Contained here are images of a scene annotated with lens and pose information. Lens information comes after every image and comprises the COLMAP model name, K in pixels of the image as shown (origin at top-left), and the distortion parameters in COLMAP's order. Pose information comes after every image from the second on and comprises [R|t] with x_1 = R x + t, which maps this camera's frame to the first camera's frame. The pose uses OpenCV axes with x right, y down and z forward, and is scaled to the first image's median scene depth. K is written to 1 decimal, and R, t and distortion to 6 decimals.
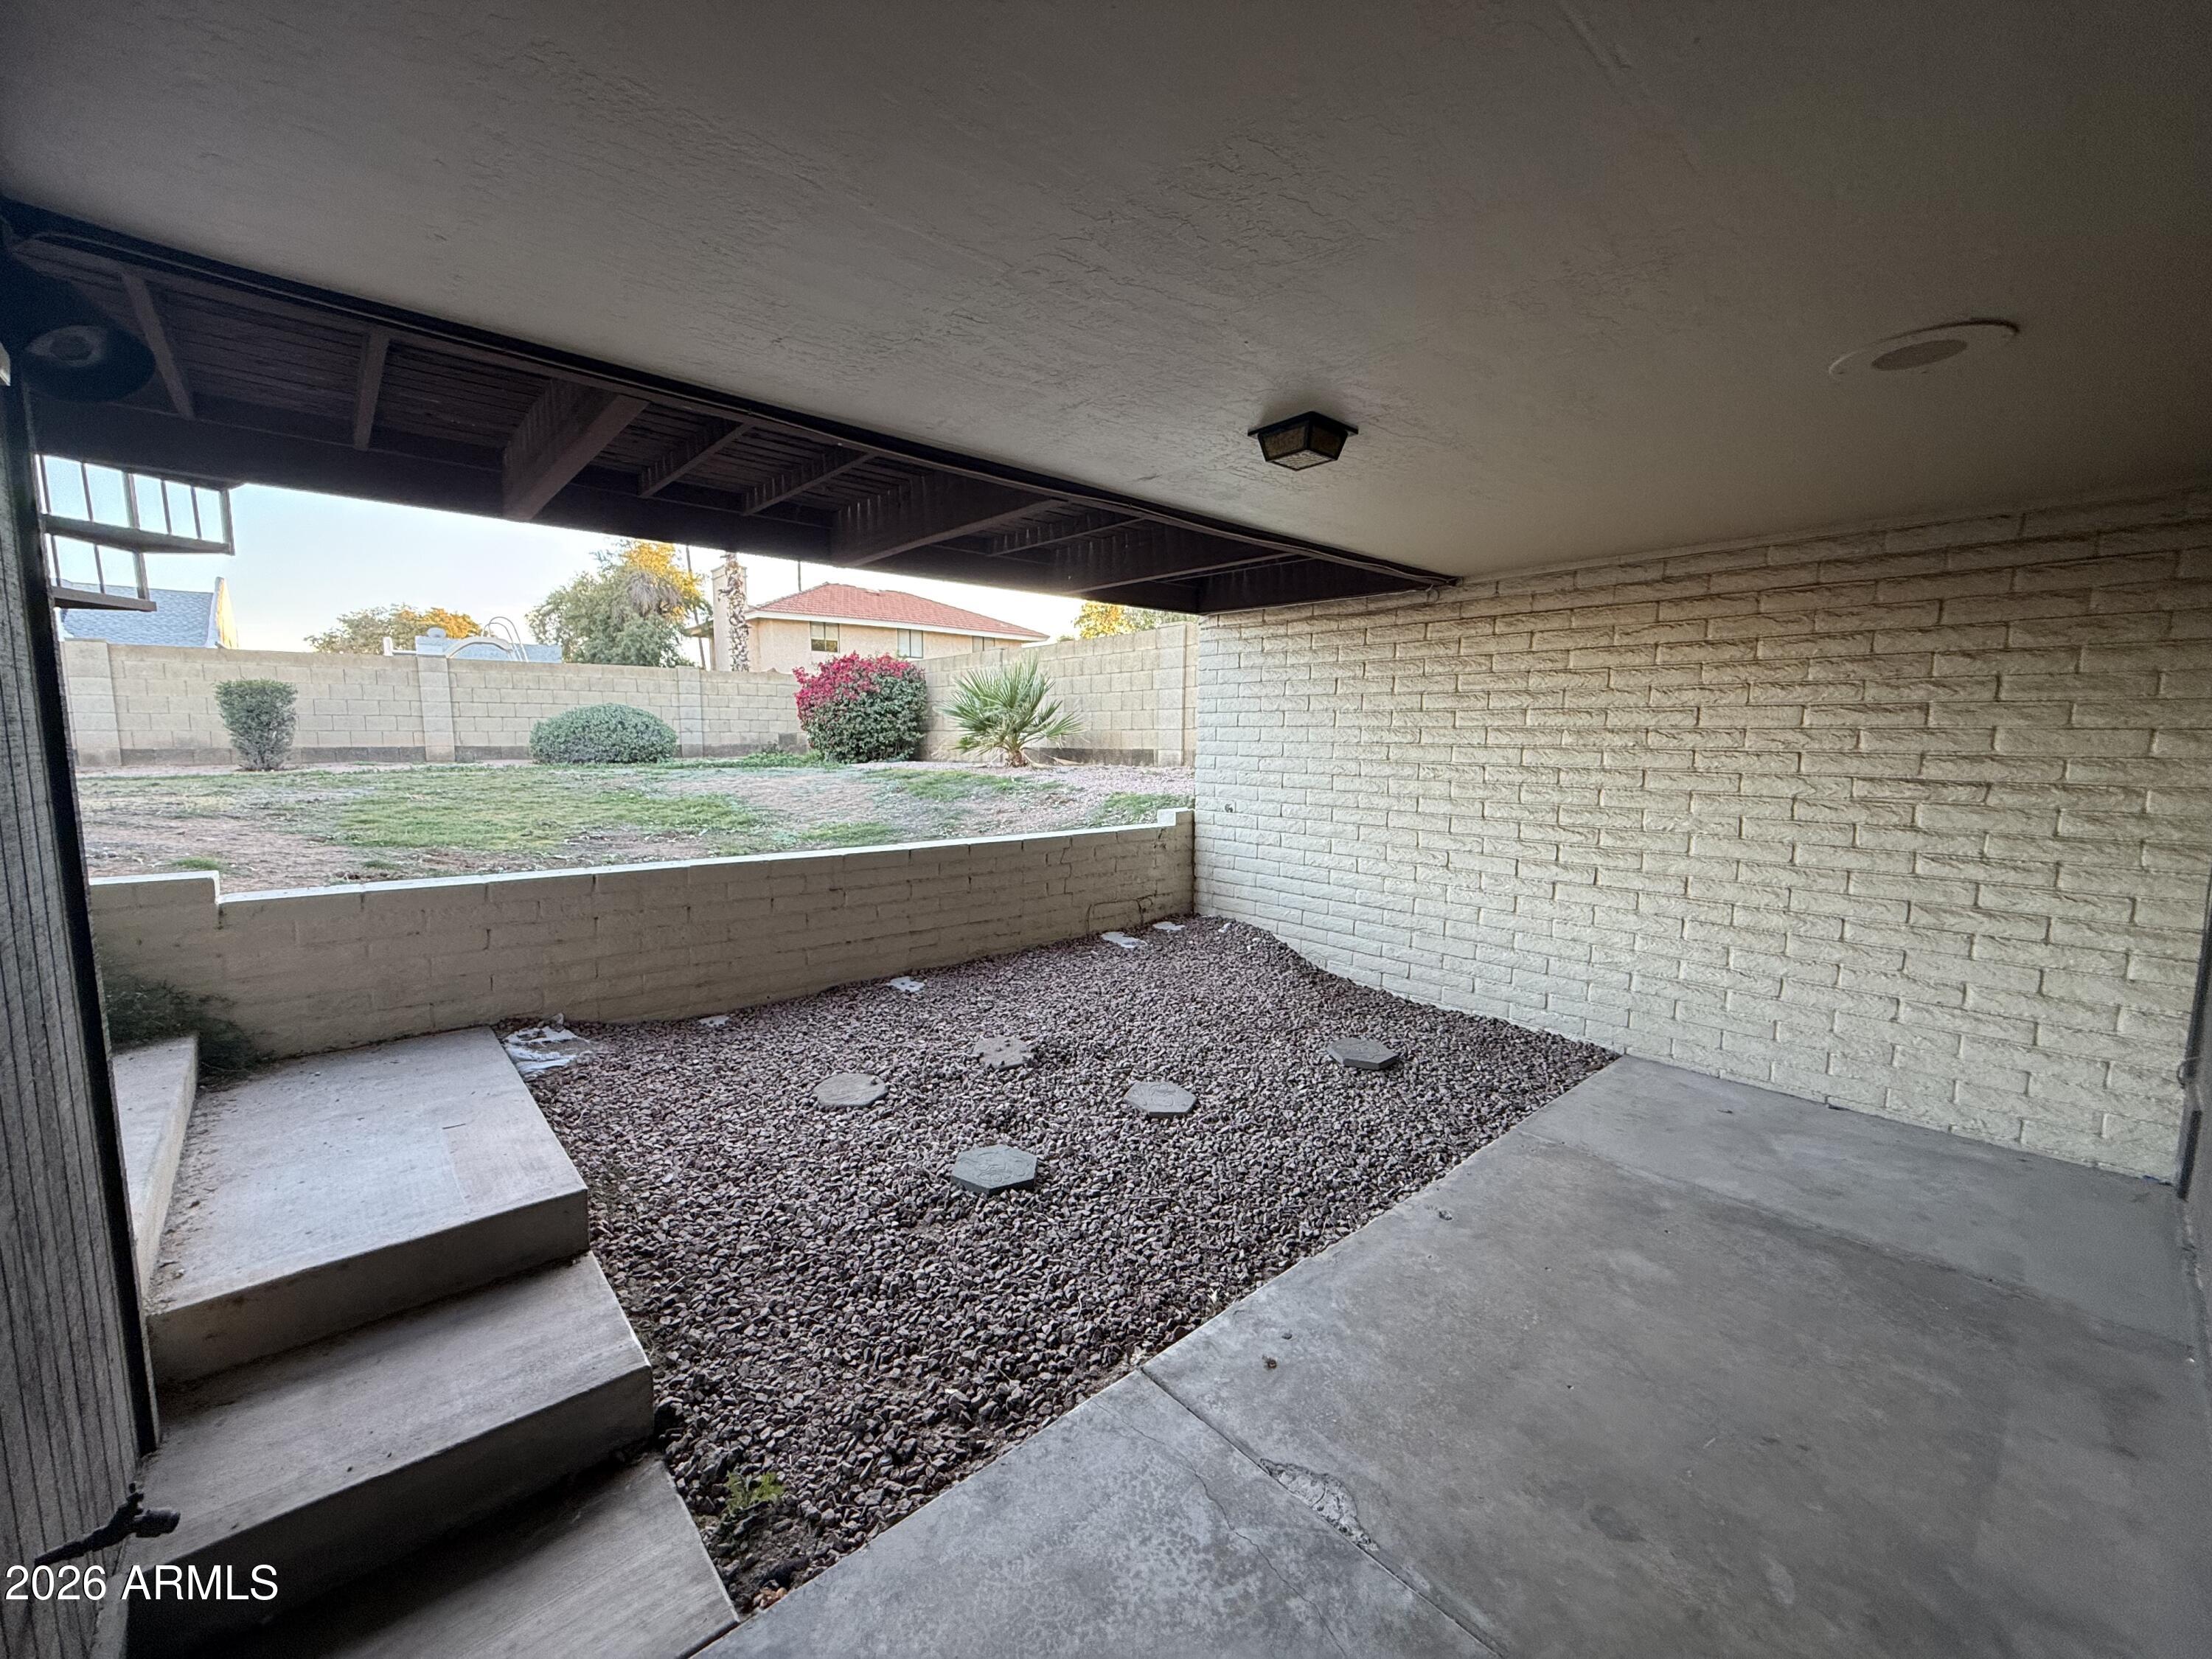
lens RADIAL K [[869.2, 0, 1106.7], [0, 869.2, 830.9], [0, 0, 1]] dist [-0.001347, -0.000107]
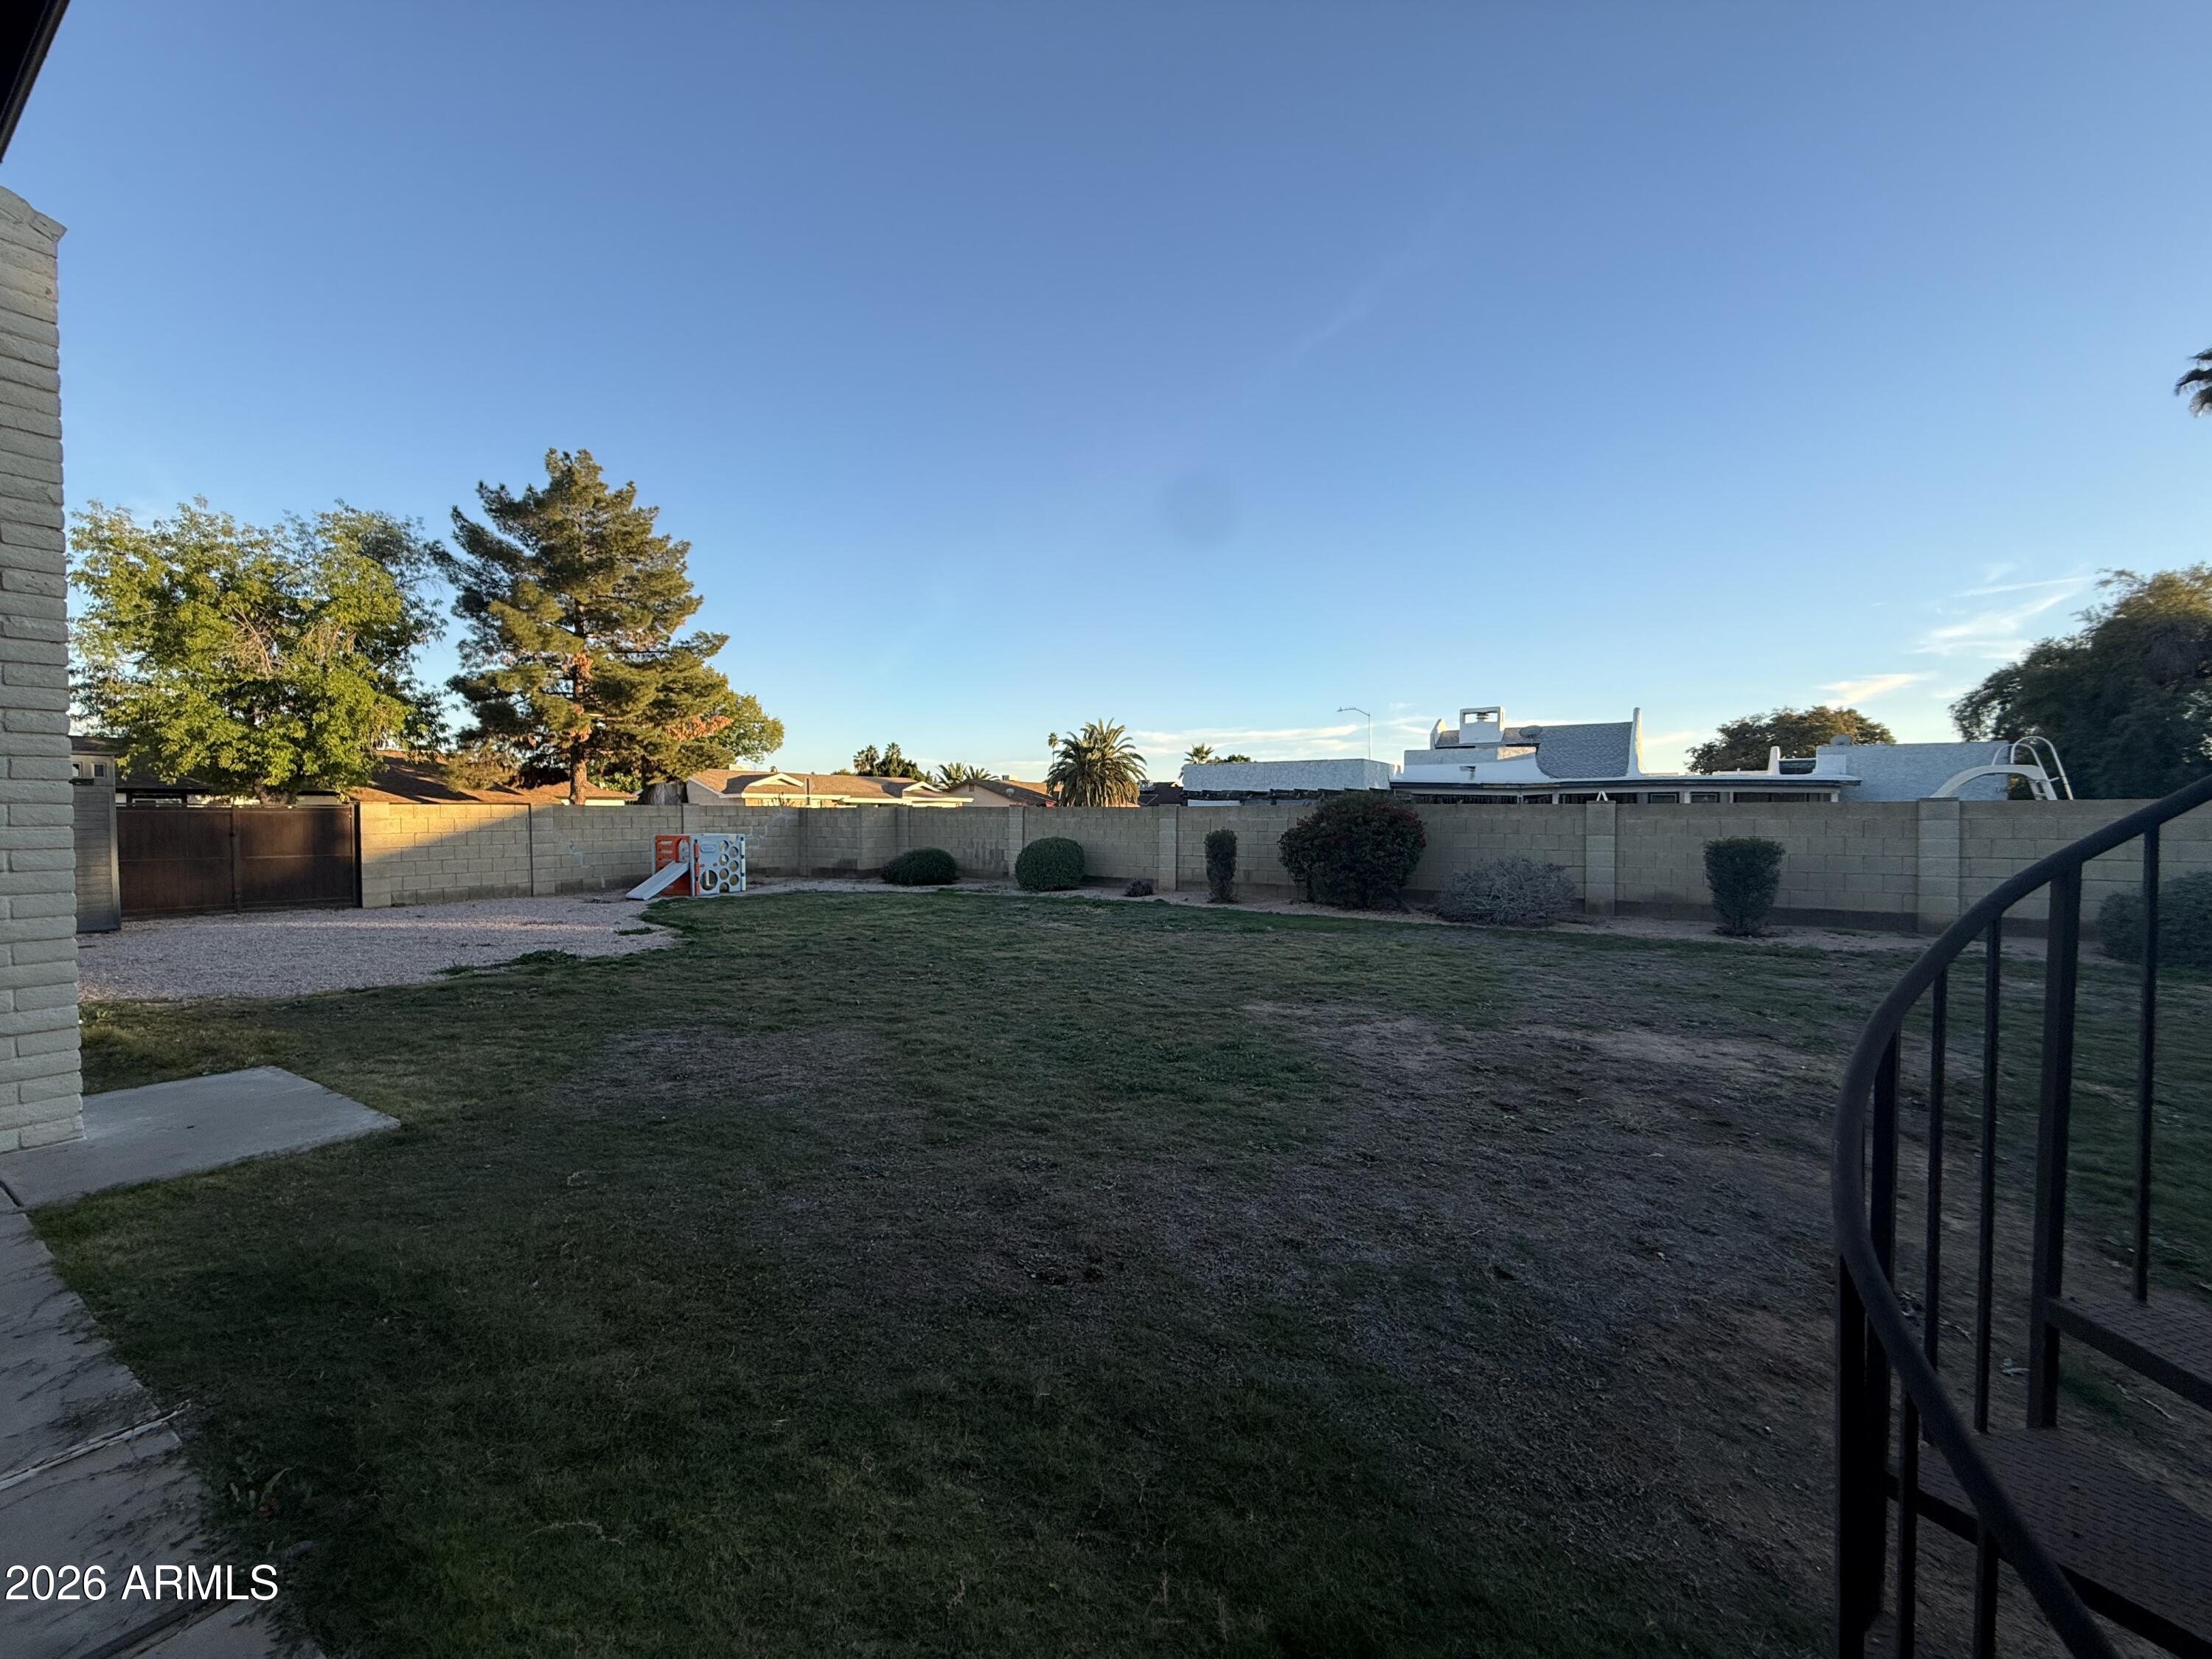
lens RADIAL K [[869.2, 0, 1101.6], [0, 869.2, 833.9], [0, 0, 1]] dist [-0.001347, -0.000107]
pose [[0.270727, 0.015364, -0.962533, -0.106966], [-0.103299, 0.994563, -0.013179, -0.038875], [0.957098, 0.102996, 0.270843, 0.031851]]
